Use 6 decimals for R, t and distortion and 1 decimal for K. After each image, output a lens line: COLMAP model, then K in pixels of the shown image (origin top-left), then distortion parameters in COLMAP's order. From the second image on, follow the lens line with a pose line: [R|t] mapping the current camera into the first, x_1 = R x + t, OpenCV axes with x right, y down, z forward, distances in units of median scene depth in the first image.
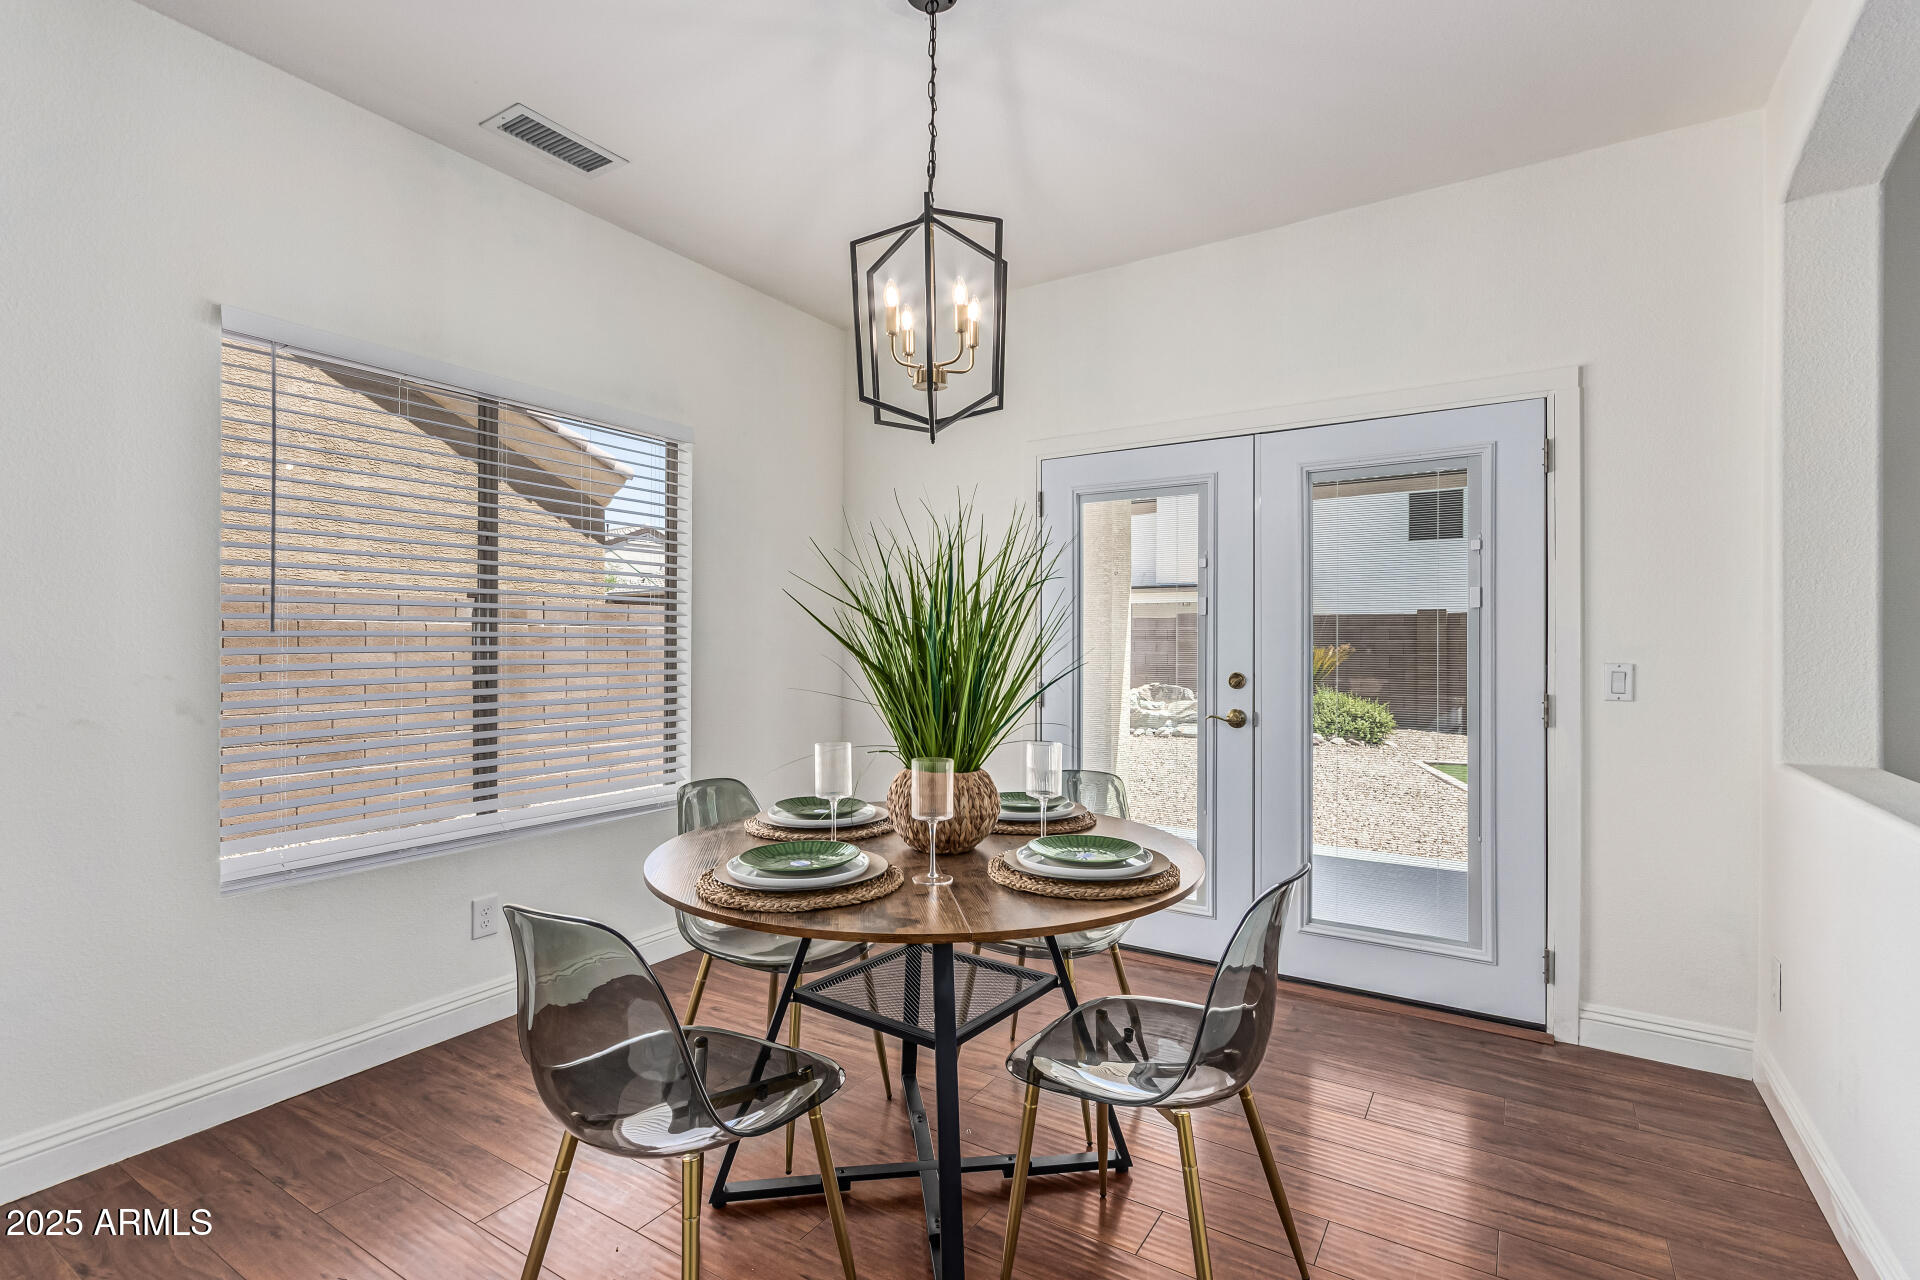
lens RADIAL K [[888.9, 0, 976.4], [0, 888.9, 629.0], [0, 0, 1]] dist [-0.002595, 0.000734]
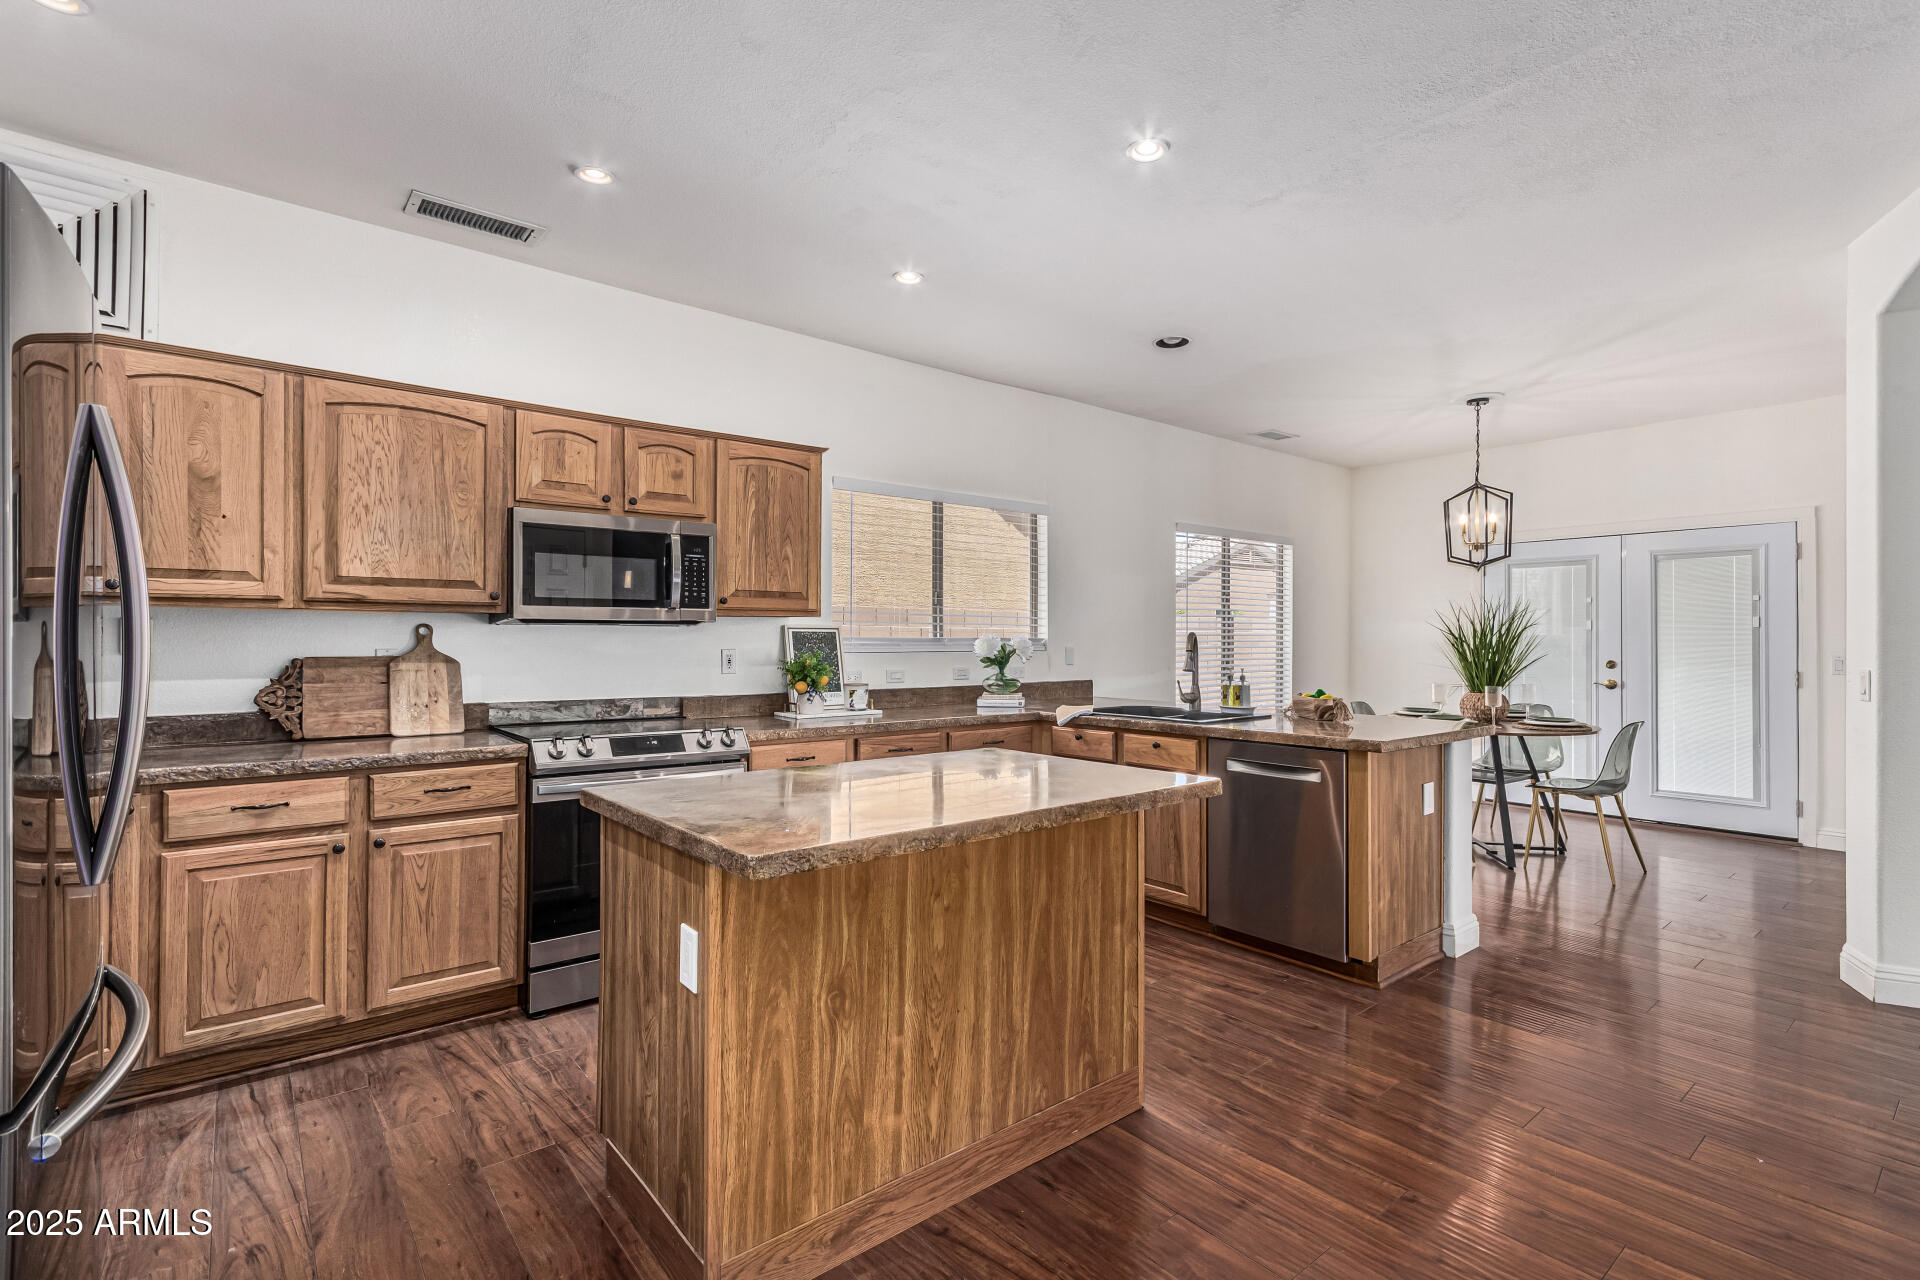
lens RADIAL K [[888.9, 0, 957.9], [0, 888.9, 625.7], [0, 0, 1]] dist [-0.002595, 0.000734]
pose [[0.944096, -0.006602, -0.329605, -0.476903], [0.006915, 0.999976, -0.000223, -0.041687], [0.329599, -0.002069, 0.944119, -1.497416]]
